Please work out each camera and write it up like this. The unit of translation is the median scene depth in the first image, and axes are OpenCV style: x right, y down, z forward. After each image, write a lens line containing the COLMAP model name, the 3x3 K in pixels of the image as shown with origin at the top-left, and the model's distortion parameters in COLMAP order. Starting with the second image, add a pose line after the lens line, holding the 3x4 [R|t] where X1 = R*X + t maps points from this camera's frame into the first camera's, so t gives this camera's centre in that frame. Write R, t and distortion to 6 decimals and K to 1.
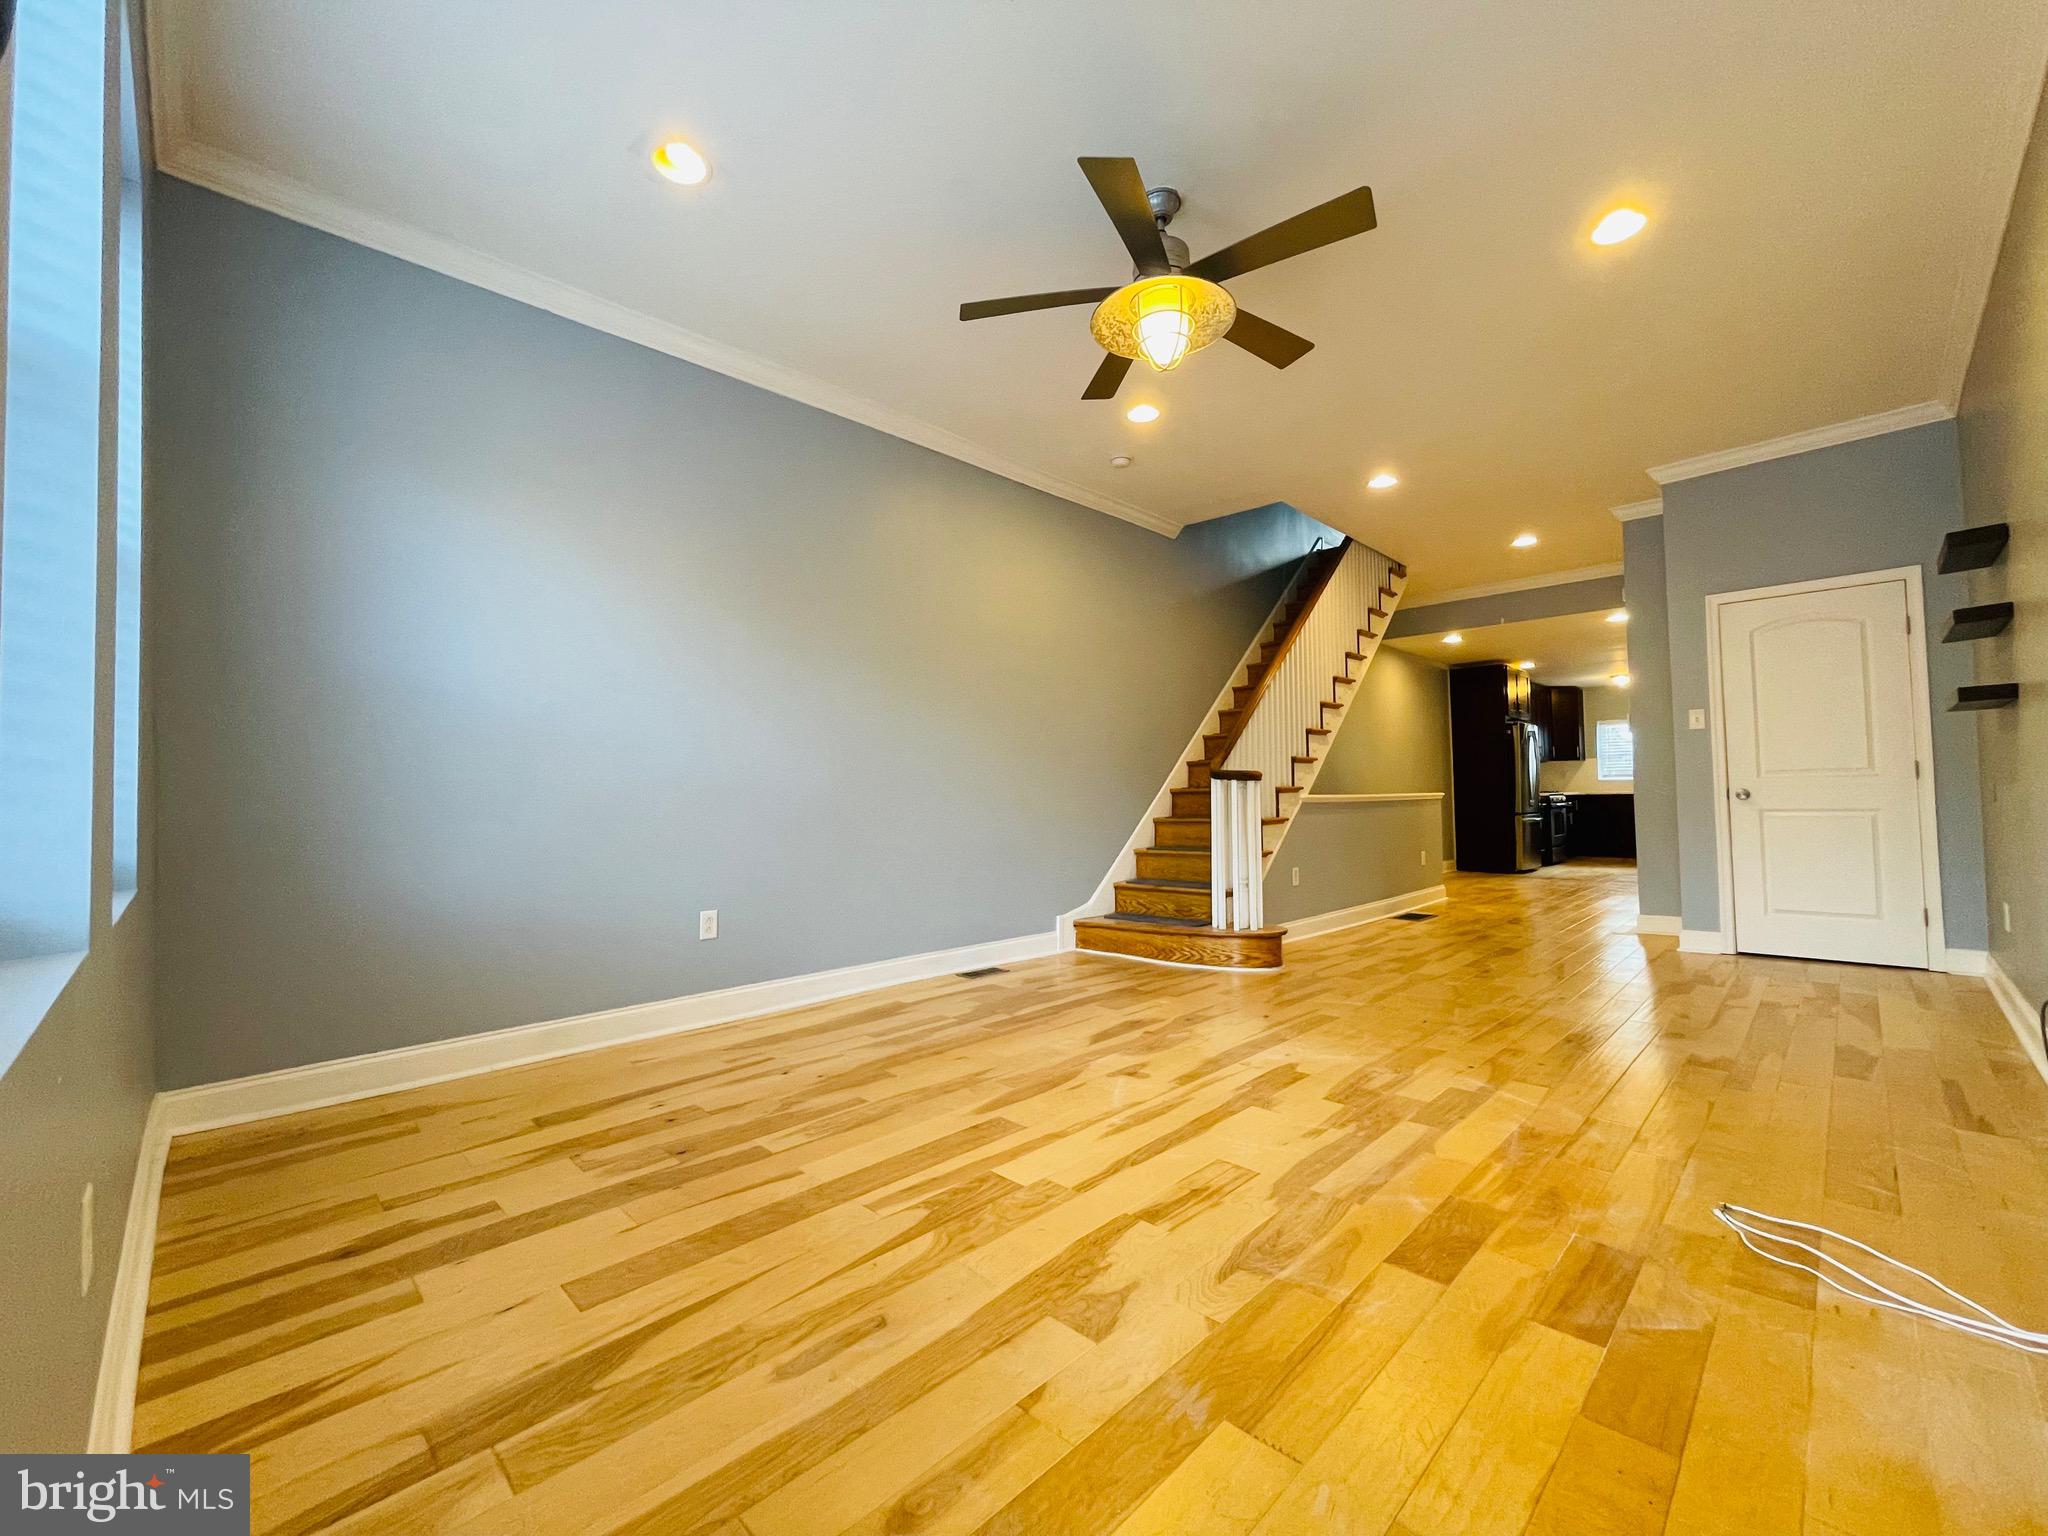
lens RADIAL K [[828.2, 0, 1026.4], [0, 828.2, 771.2], [0, 0, 1]] dist [-0.000278, -0.000019]
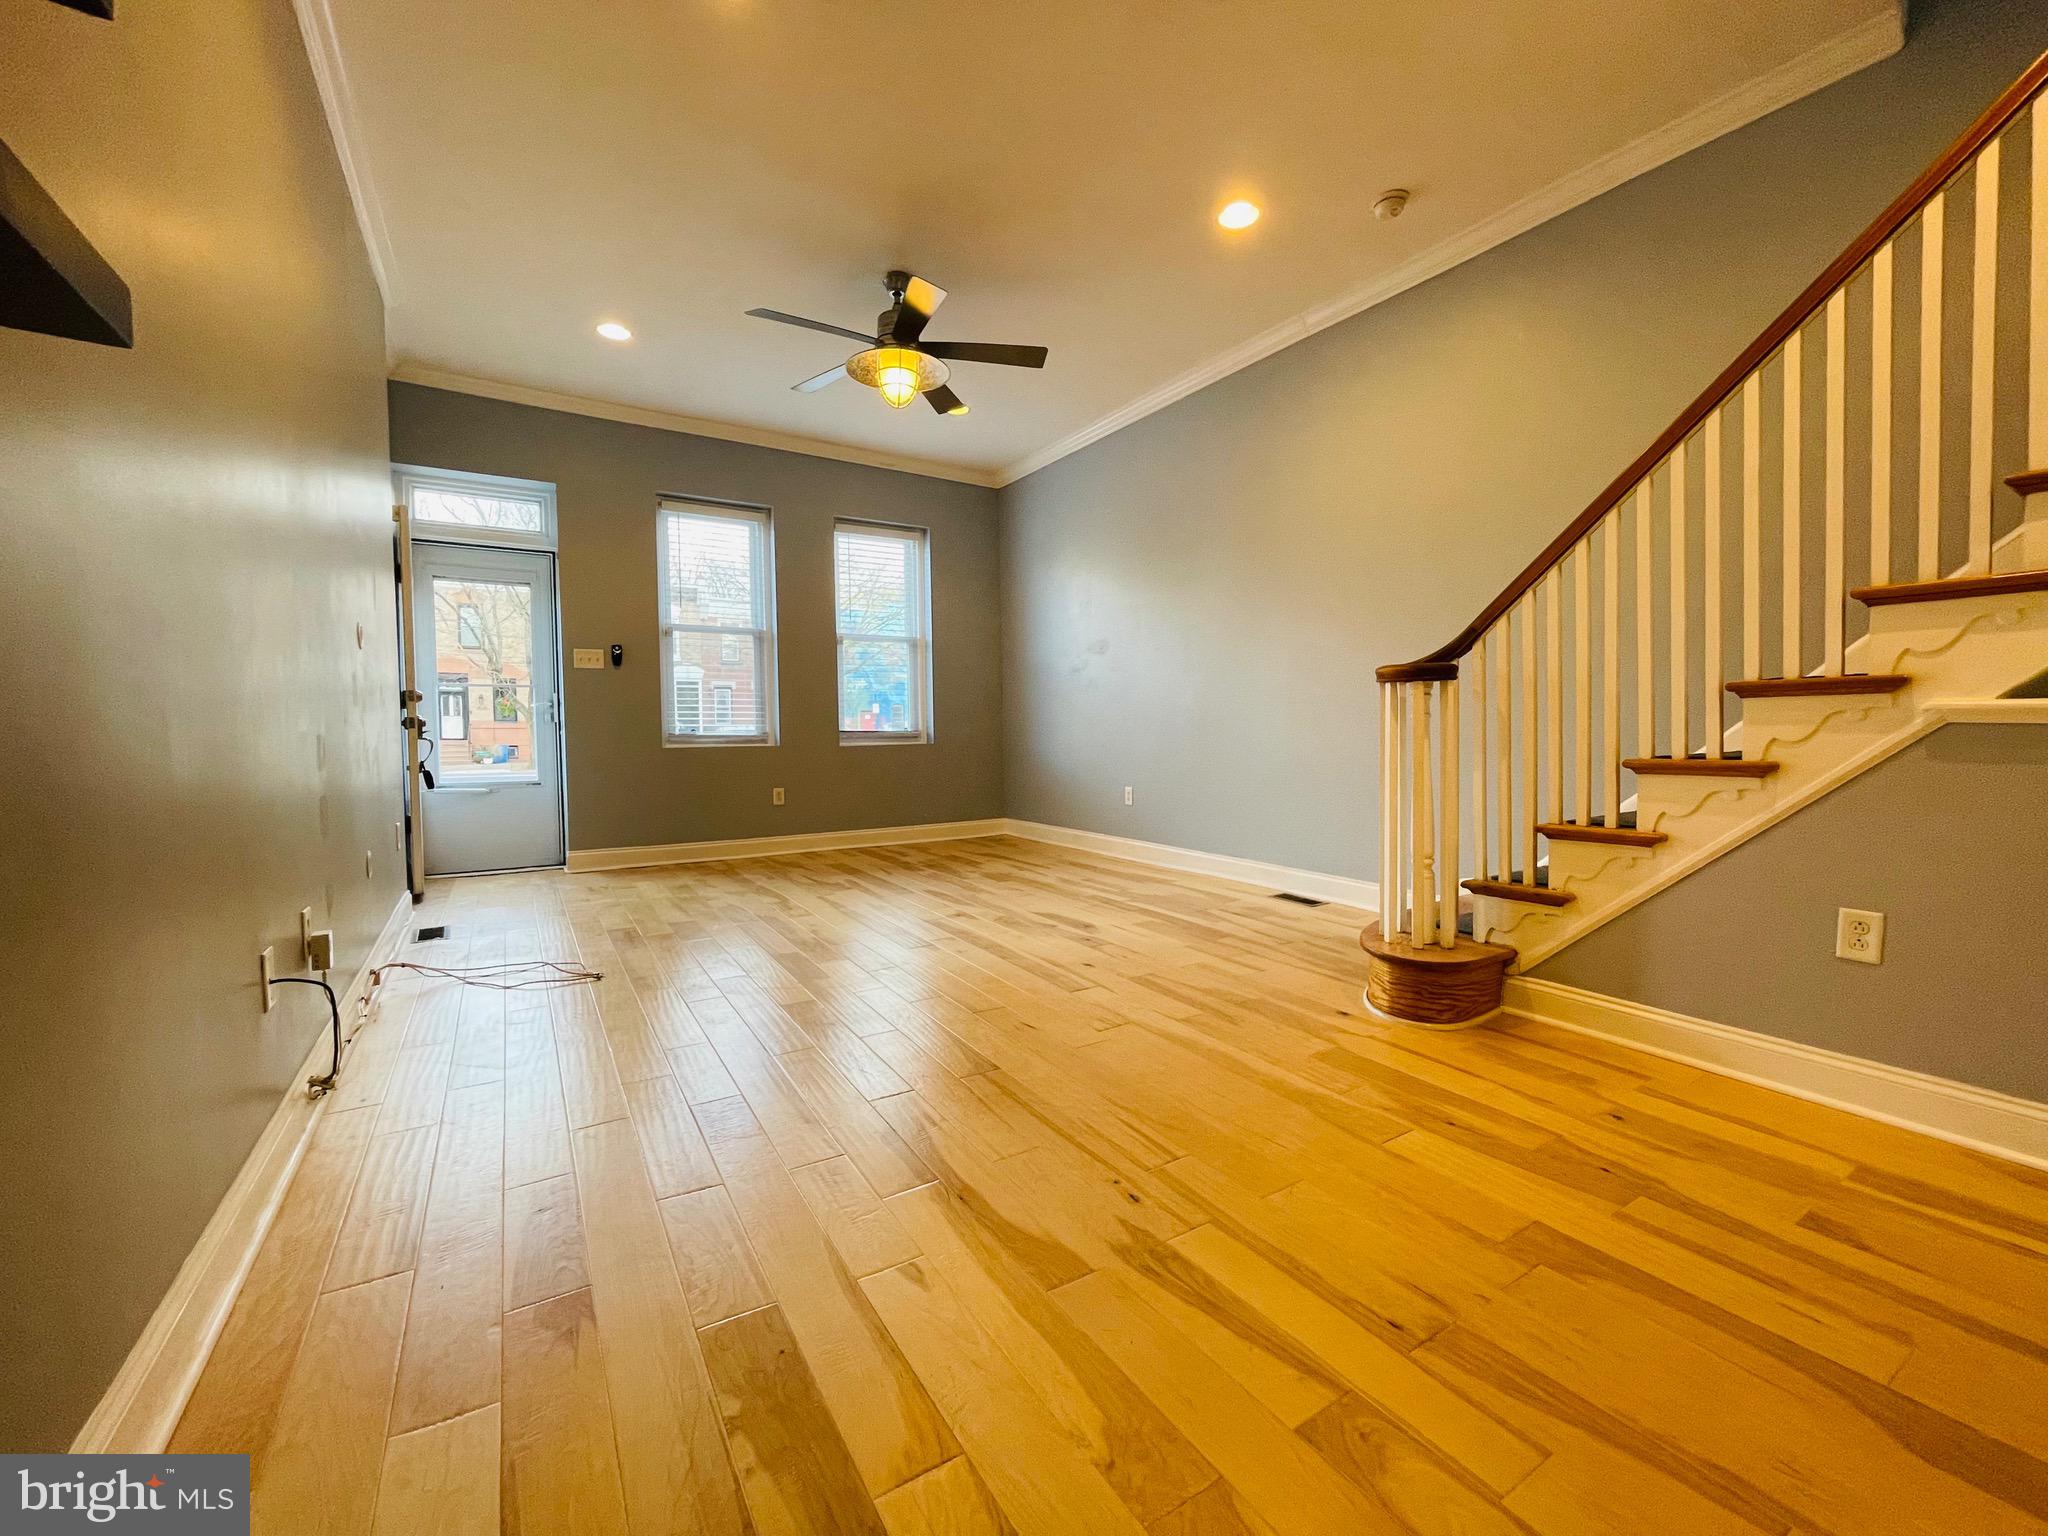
lens RADIAL K [[828.2, 0, 1026.9], [0, 828.2, 754.8], [0, 0, 1]] dist [-0.000278, -0.000019]
pose [[-0.224523, 0.050808, -0.973143, 1.181328], [0.037870, 0.998340, 0.043386, 0.034826], [0.973733, -0.027112, -0.226075, 1.177816]]
